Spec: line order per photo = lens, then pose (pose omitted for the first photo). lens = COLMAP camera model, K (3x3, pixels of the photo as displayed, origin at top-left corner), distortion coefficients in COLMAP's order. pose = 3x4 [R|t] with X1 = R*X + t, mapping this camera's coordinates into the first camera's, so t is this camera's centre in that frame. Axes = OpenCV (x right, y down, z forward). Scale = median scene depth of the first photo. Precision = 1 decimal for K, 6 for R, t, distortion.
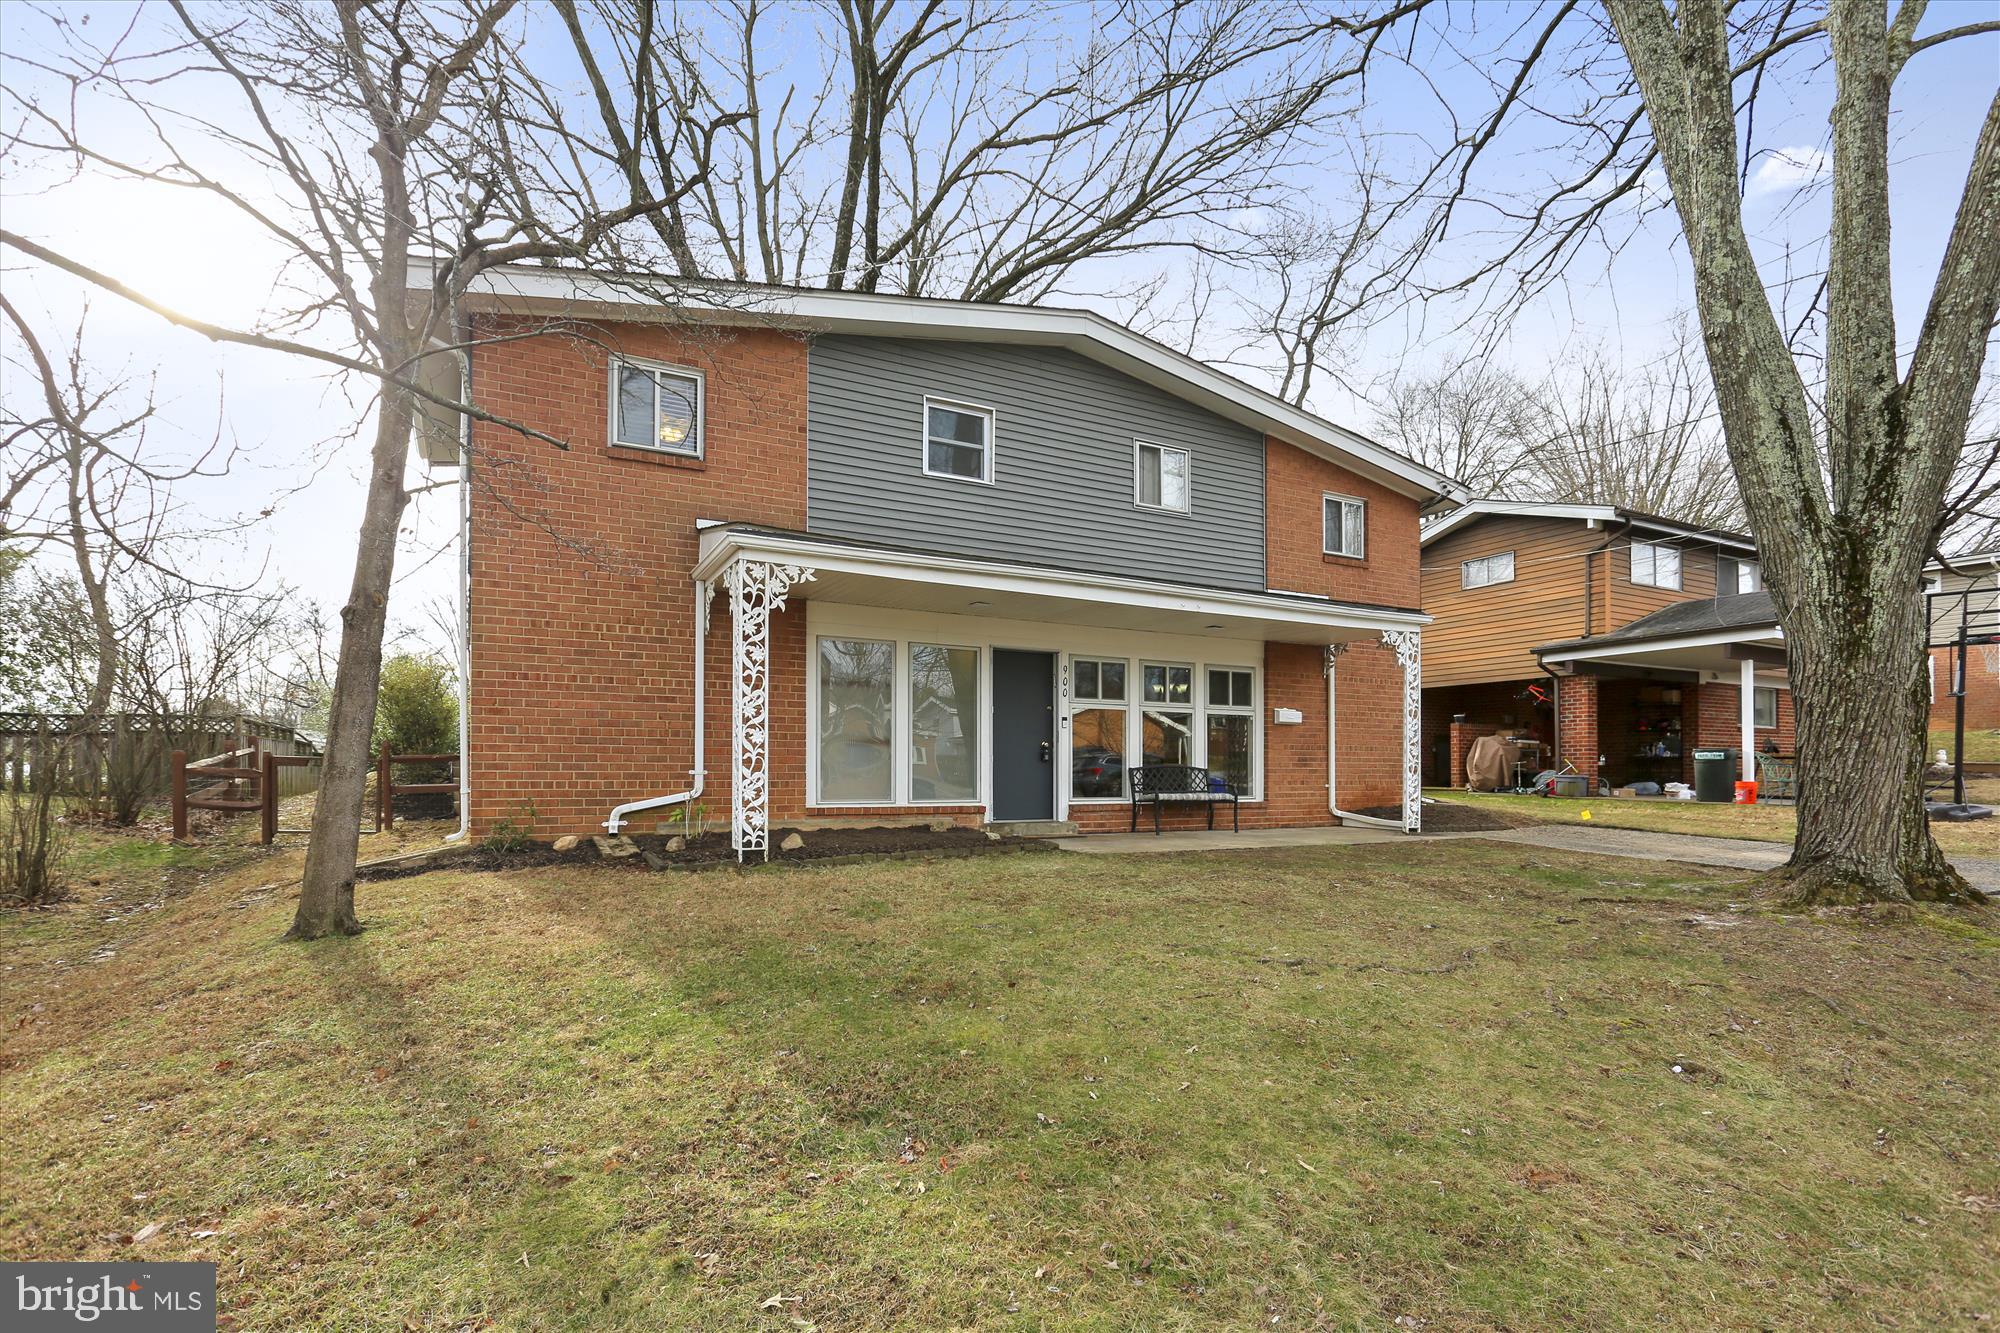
lens RADIAL K [[949.6, 0, 998.1], [0, 949.6, 763.3], [0, 0, 1]] dist [-0.001810, -0.000949]
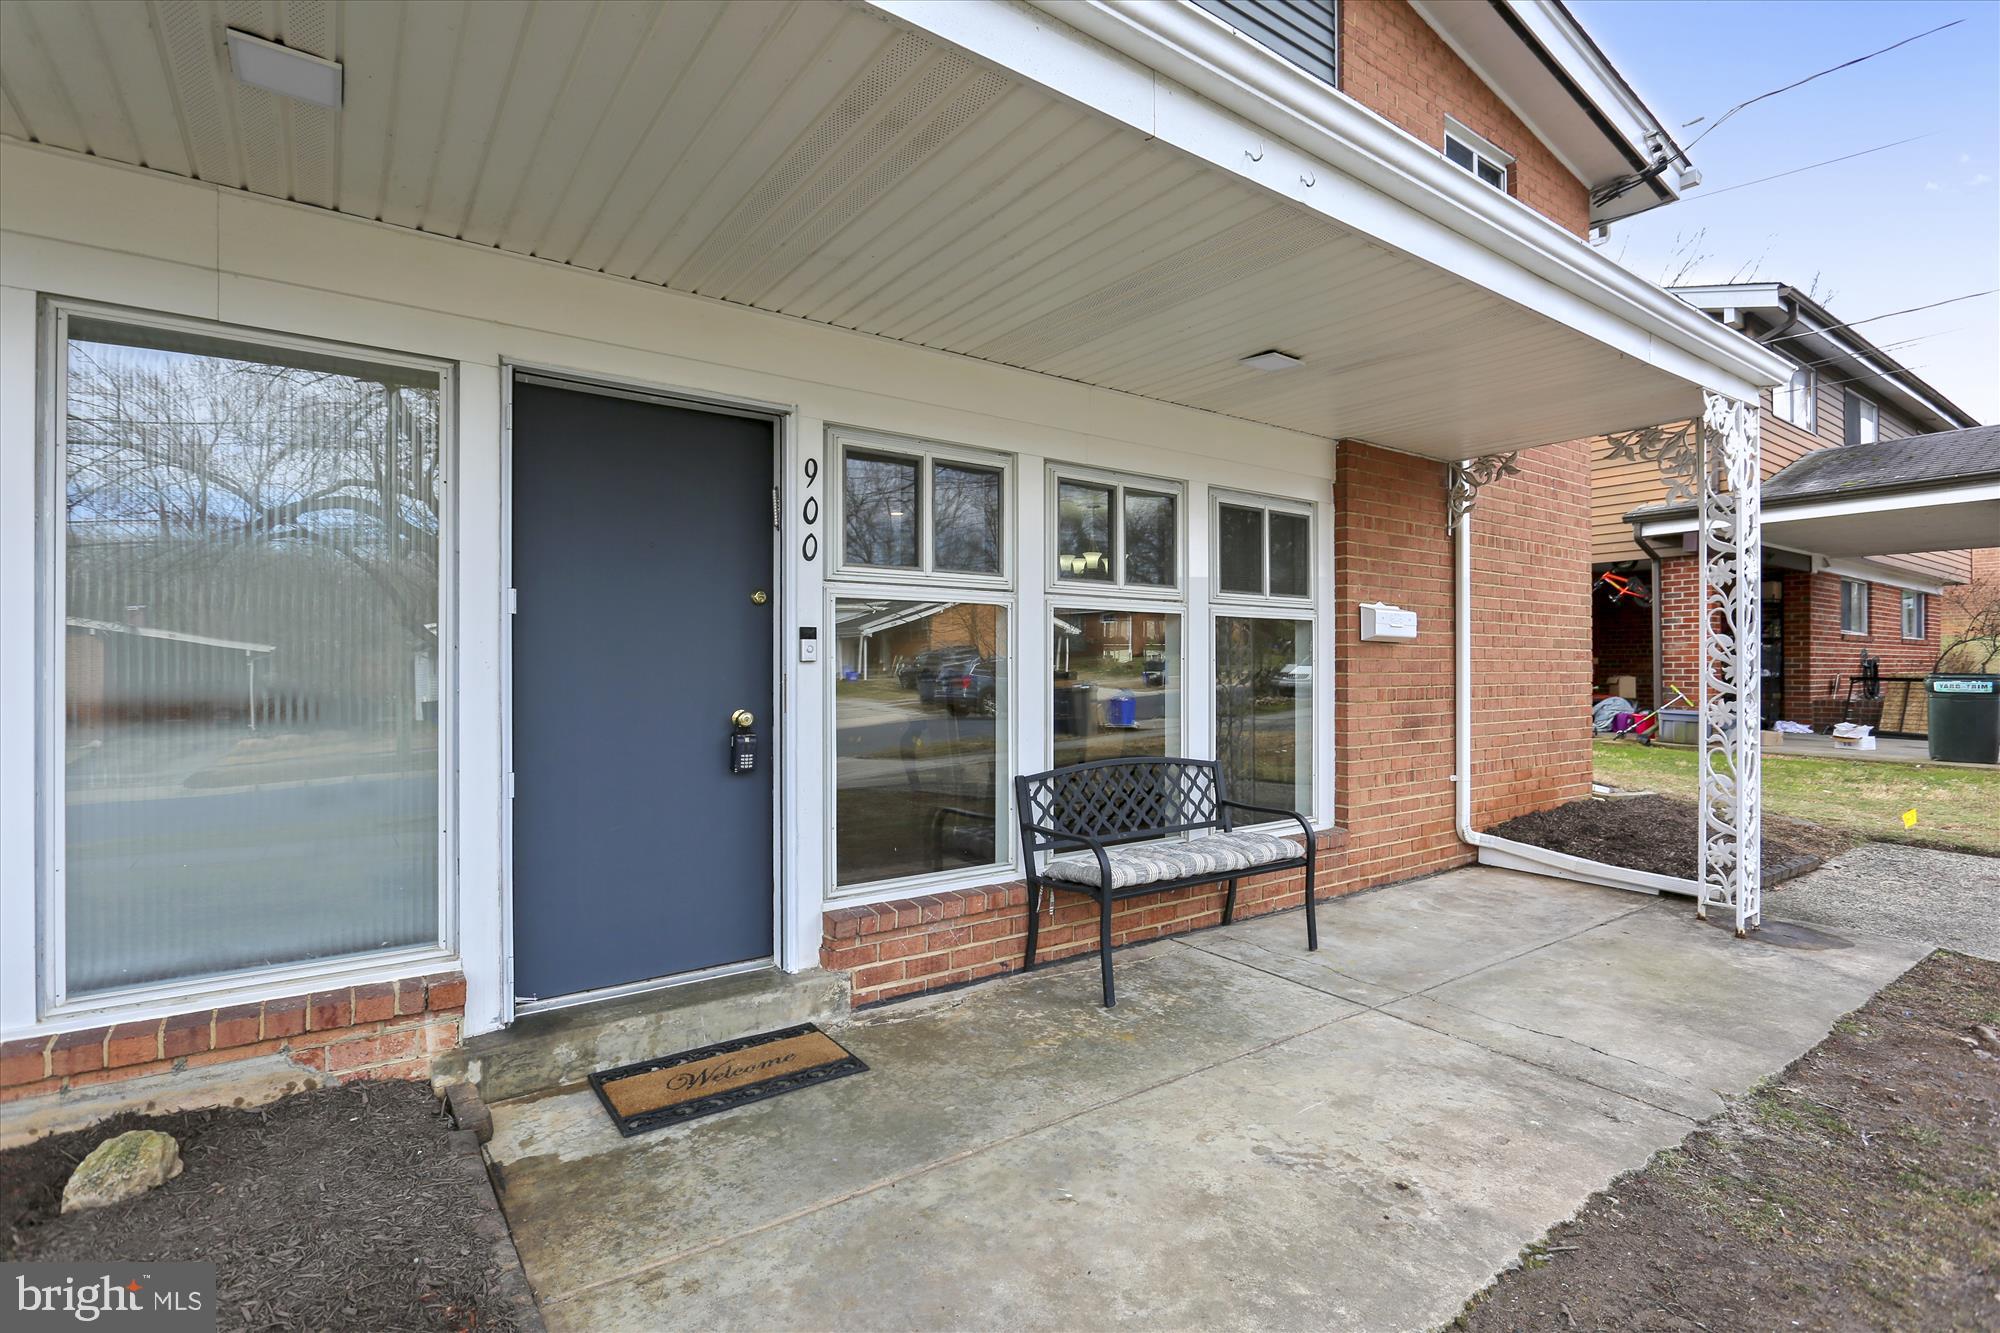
lens RADIAL K [[949.6, 0, 1002.1], [0, 949.6, 663.4], [0, 0, 1]] dist [-0.001810, -0.000949]
pose [[0.991099, -0.002664, 0.133103, 0.084680], [0.002135, 0.999989, 0.004117, -0.035147], [-0.133113, -0.003796, 0.991094, 0.638112]]
